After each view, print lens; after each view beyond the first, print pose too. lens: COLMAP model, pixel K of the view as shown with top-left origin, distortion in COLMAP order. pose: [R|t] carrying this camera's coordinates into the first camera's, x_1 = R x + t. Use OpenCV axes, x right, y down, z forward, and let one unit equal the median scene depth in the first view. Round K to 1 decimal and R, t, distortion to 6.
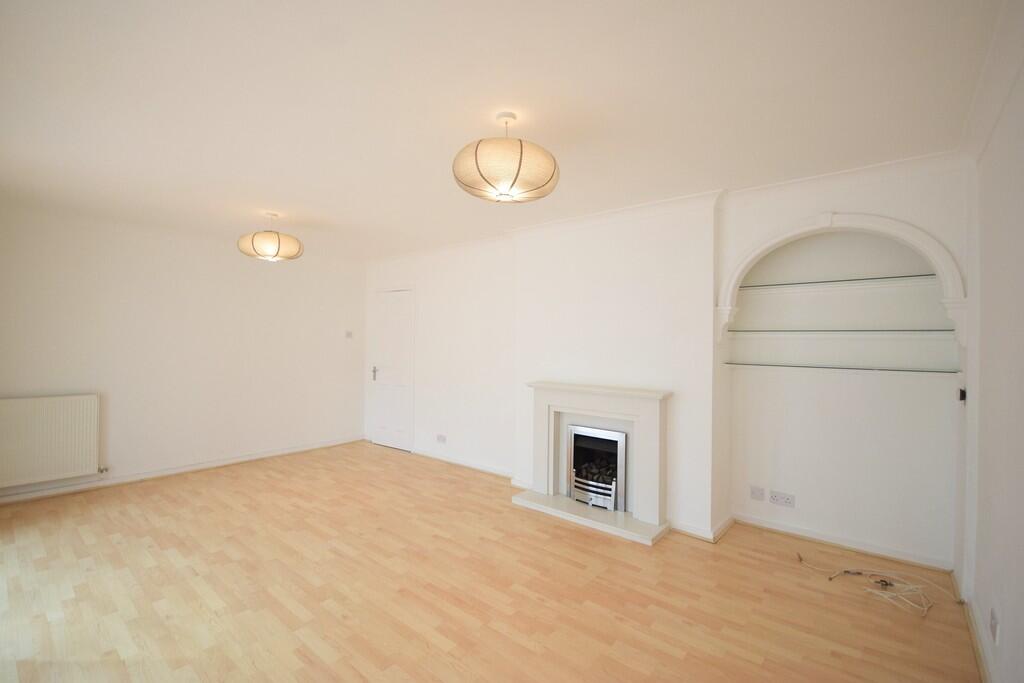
lens RADIAL K [[444.1, 0, 506.1], [0, 444.1, 326.4], [0, 0, 1]] dist [0.013260, -0.015579]
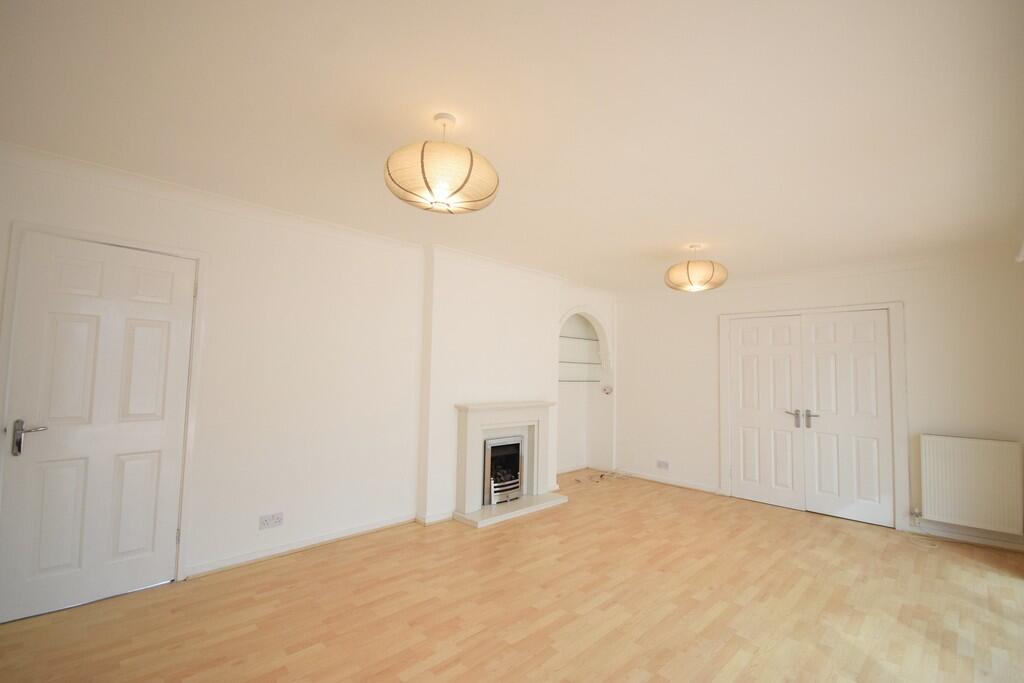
lens RADIAL K [[449.8, 0, 505.8], [0, 449.8, 340.6], [0, 0, 1]] dist [0.013913, -0.014522]
pose [[0.089667, 0.060152, 0.994154, -1.254245], [-0.060674, 0.996651, -0.054831, 0.038624], [-0.994122, -0.055403, 0.093016, 1.083279]]
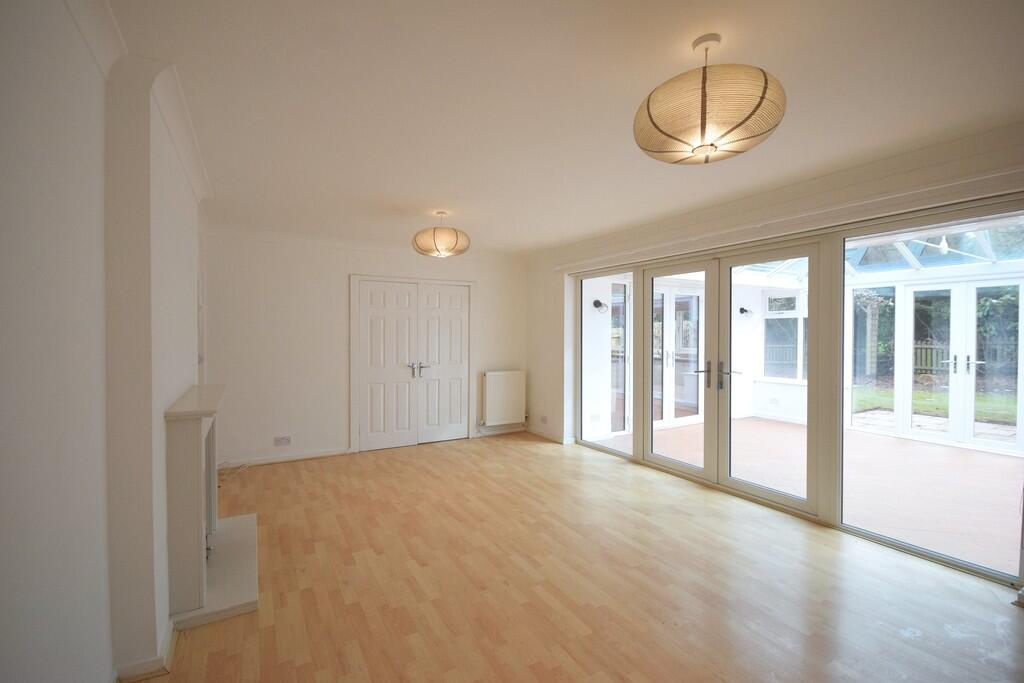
lens RADIAL K [[449.8, 0, 505.8], [0, 449.8, 340.6], [0, 0, 1]] dist [0.013913, -0.014522]
pose [[-0.939152, -0.019063, 0.342973, -0.606859], [-0.026561, 0.999500, -0.017177, 0.058593], [-0.342474, -0.025242, -0.939188, 1.811413]]
